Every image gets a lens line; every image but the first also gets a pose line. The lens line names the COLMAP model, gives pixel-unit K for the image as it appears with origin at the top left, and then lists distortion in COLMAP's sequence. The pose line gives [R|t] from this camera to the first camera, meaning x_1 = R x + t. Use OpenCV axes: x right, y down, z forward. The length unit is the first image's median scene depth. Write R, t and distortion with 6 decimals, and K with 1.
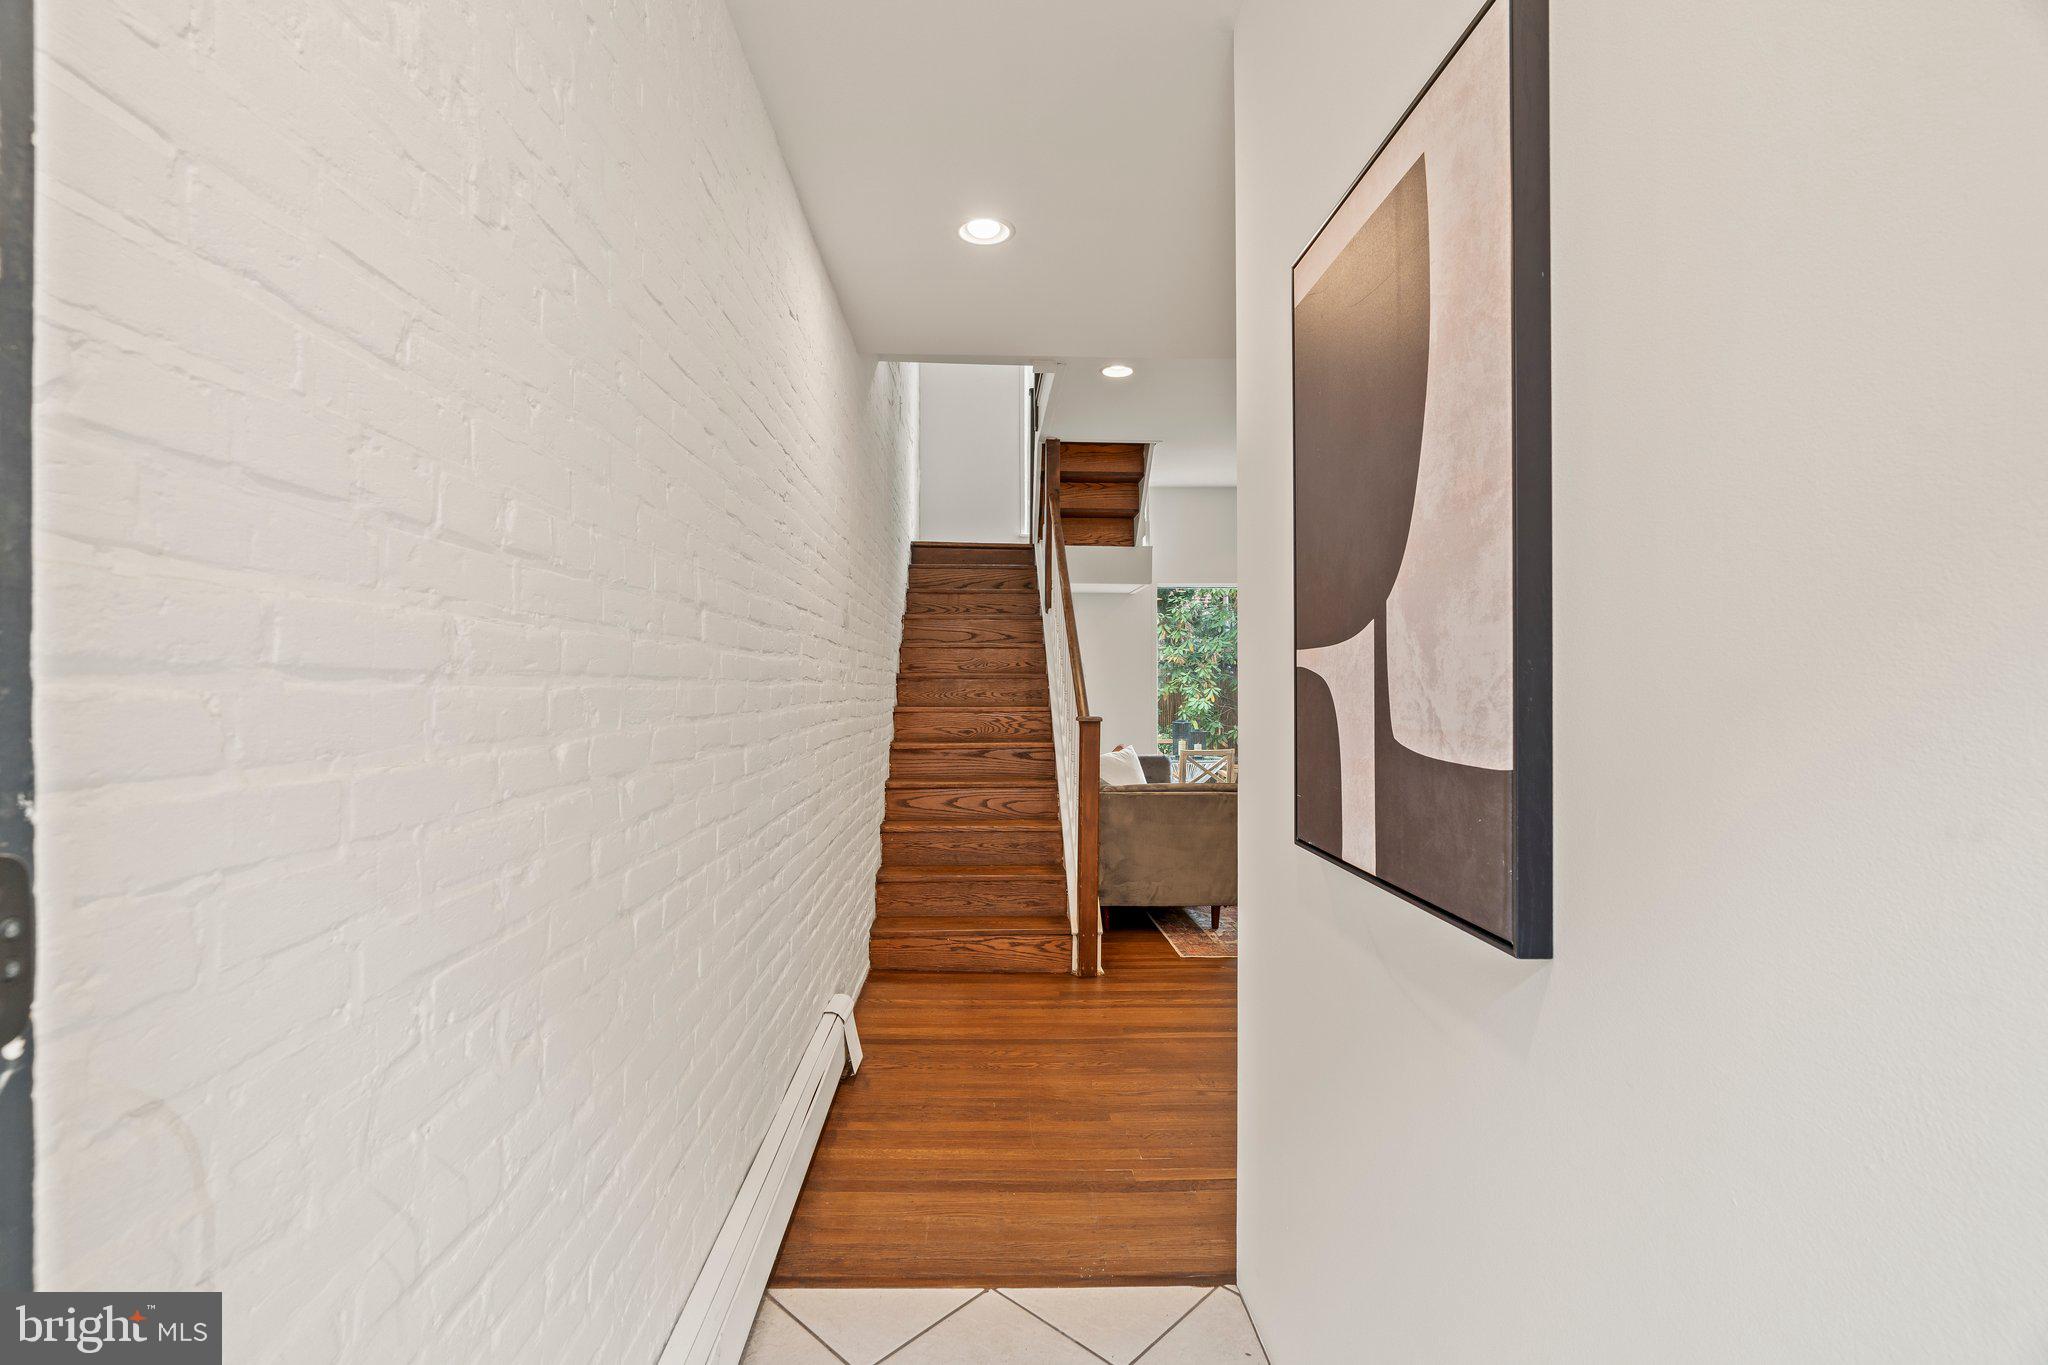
lens RADIAL K [[957.3, 0, 1012.5], [0, 957.3, 680.6], [0, 0, 1]] dist [0.009352, 0.000076]
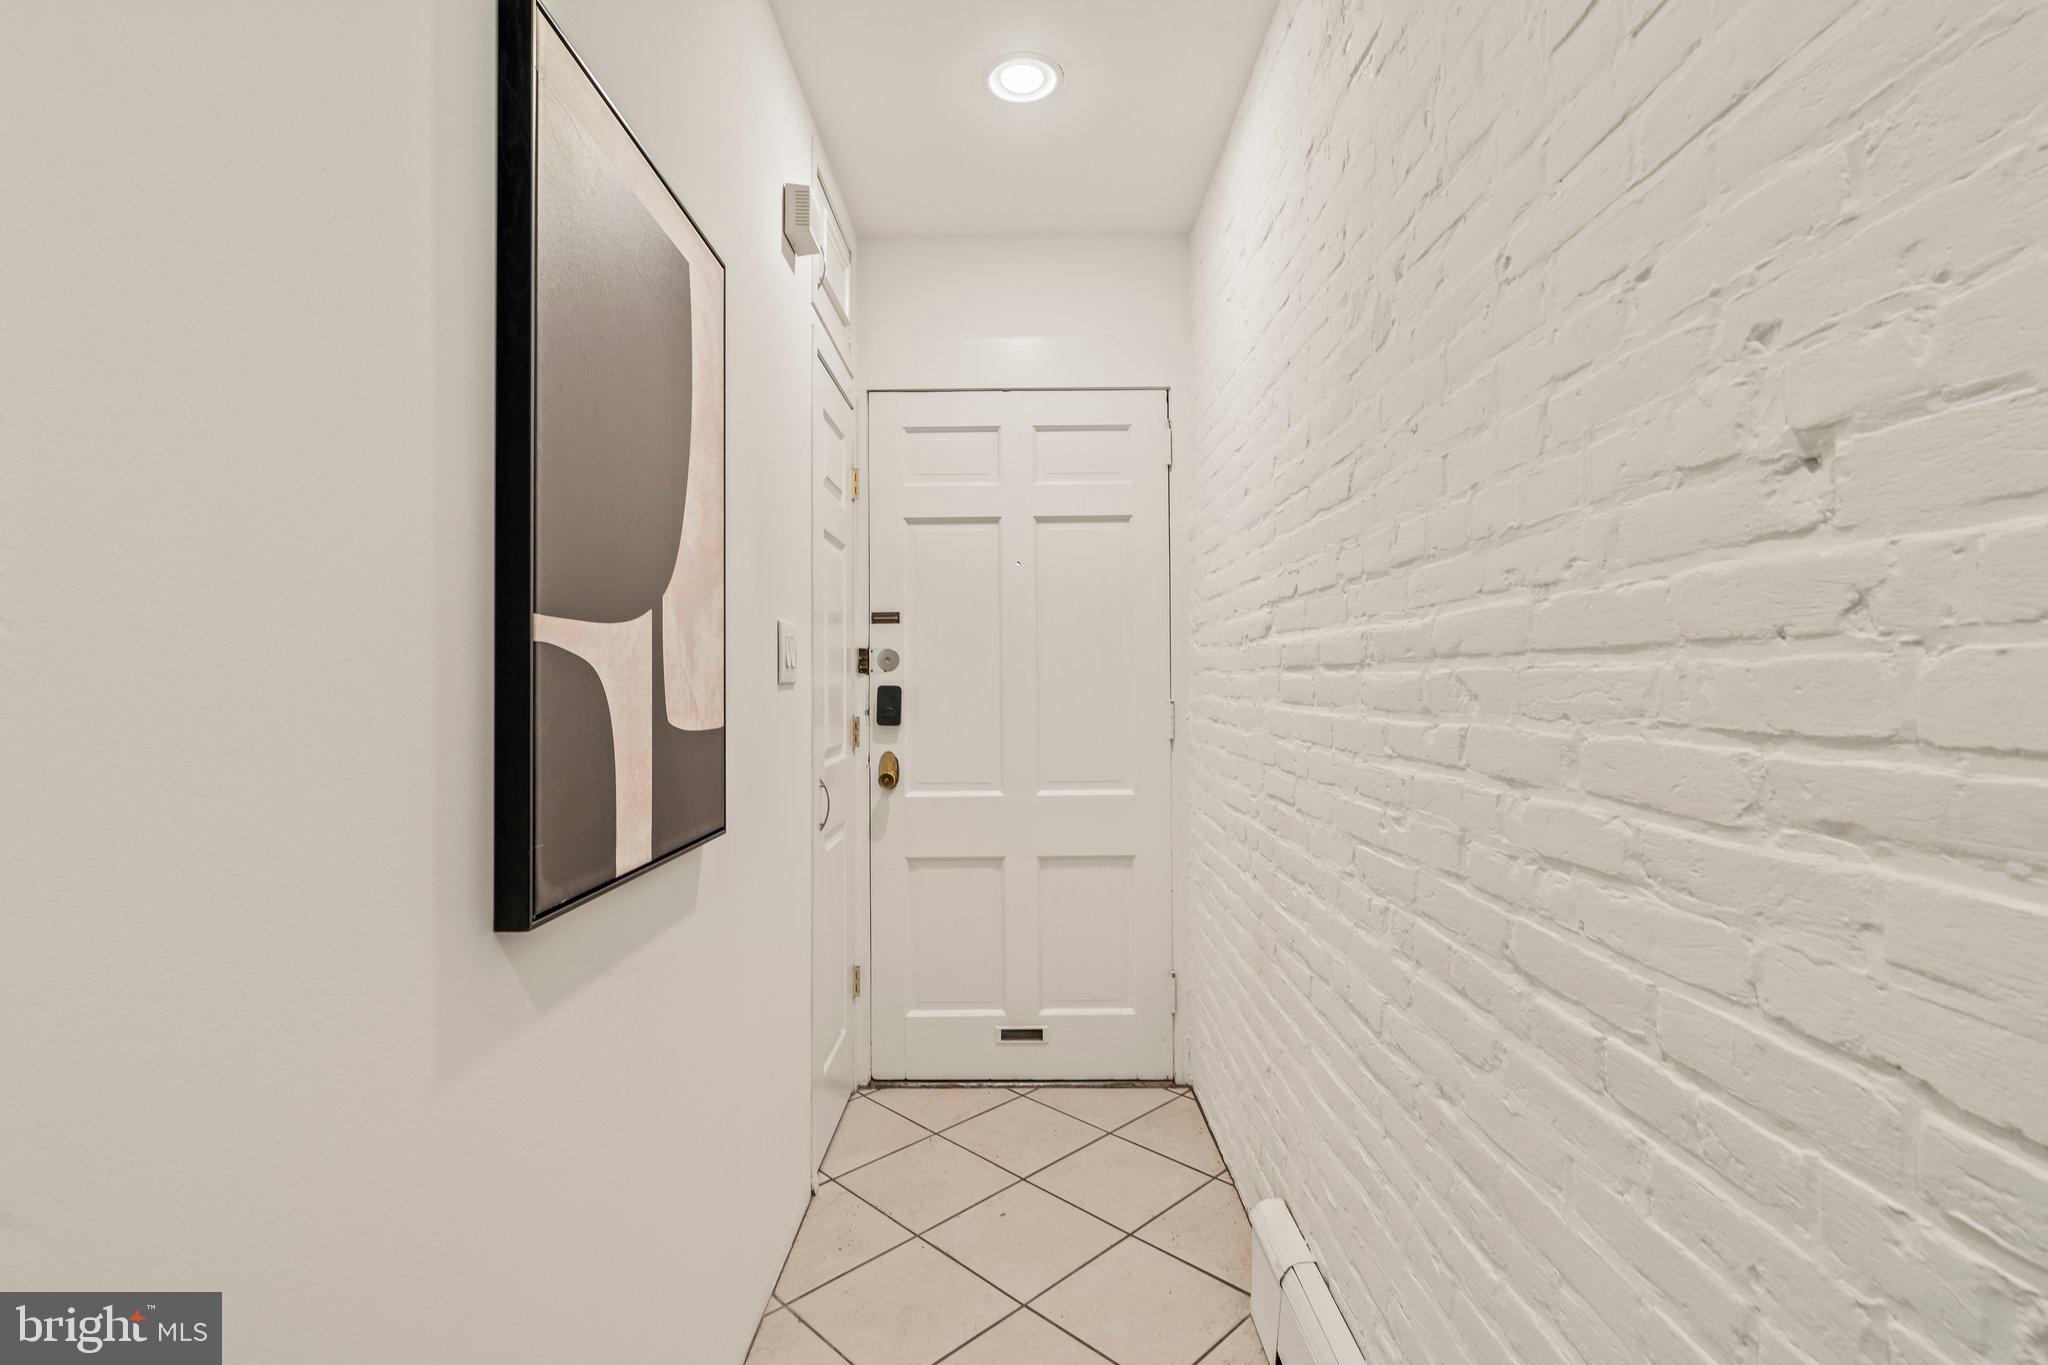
lens RADIAL K [[1002.4, 0, 1018.2], [0, 1002.4, 670.8], [0, 0, 1]] dist [-0.004994, -0.001145]
pose [[-0.999160, 0.006903, 0.040382, -0.052113], [0.006067, 0.999766, -0.020772, 0.026315], [-0.040516, -0.020509, -0.998968, 2.047657]]
